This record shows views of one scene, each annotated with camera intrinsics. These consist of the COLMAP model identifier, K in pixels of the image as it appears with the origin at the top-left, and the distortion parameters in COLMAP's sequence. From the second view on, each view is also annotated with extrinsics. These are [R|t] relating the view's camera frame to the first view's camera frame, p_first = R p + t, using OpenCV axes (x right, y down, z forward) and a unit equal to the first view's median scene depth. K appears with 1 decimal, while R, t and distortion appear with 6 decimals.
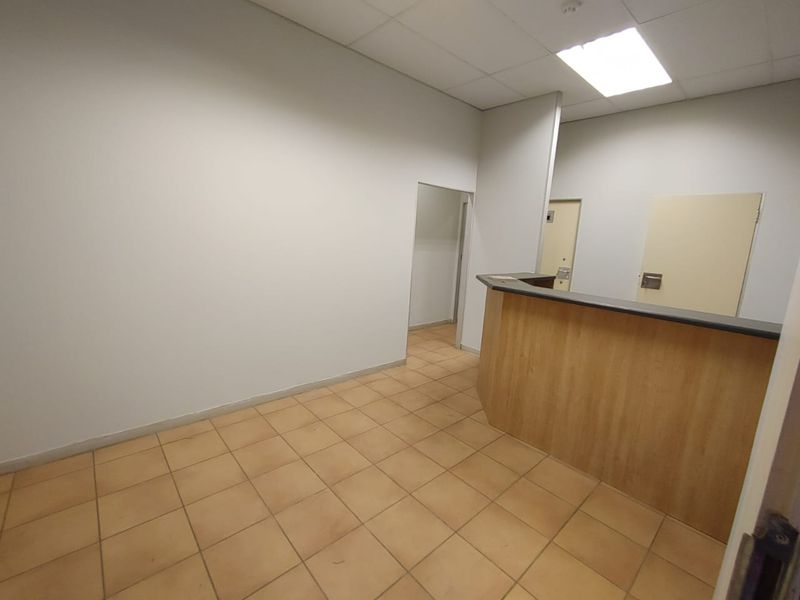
lens RADIAL K [[355.1, 0, 392.5], [0, 355.1, 297.3], [0, 0, 1]] dist [-0.002222, 0.001890]
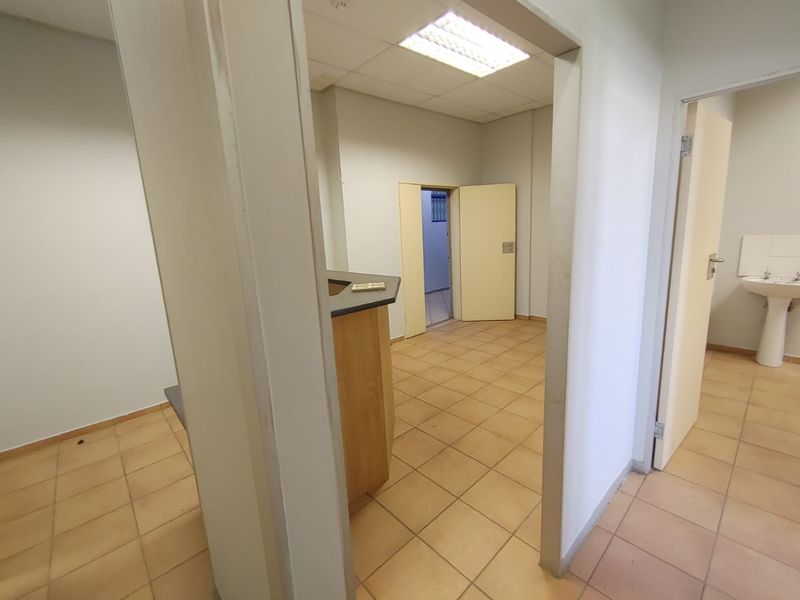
lens RADIAL K [[355.1, 0, 399.0], [0, 355.1, 301.6], [0, 0, 1]] dist [-0.002222, 0.001890]
pose [[-0.999489, 0.002288, -0.031881, 0.351397], [-0.010037, 0.924519, 0.381004, -0.382659], [0.030346, 0.381129, -0.924024, 2.141322]]
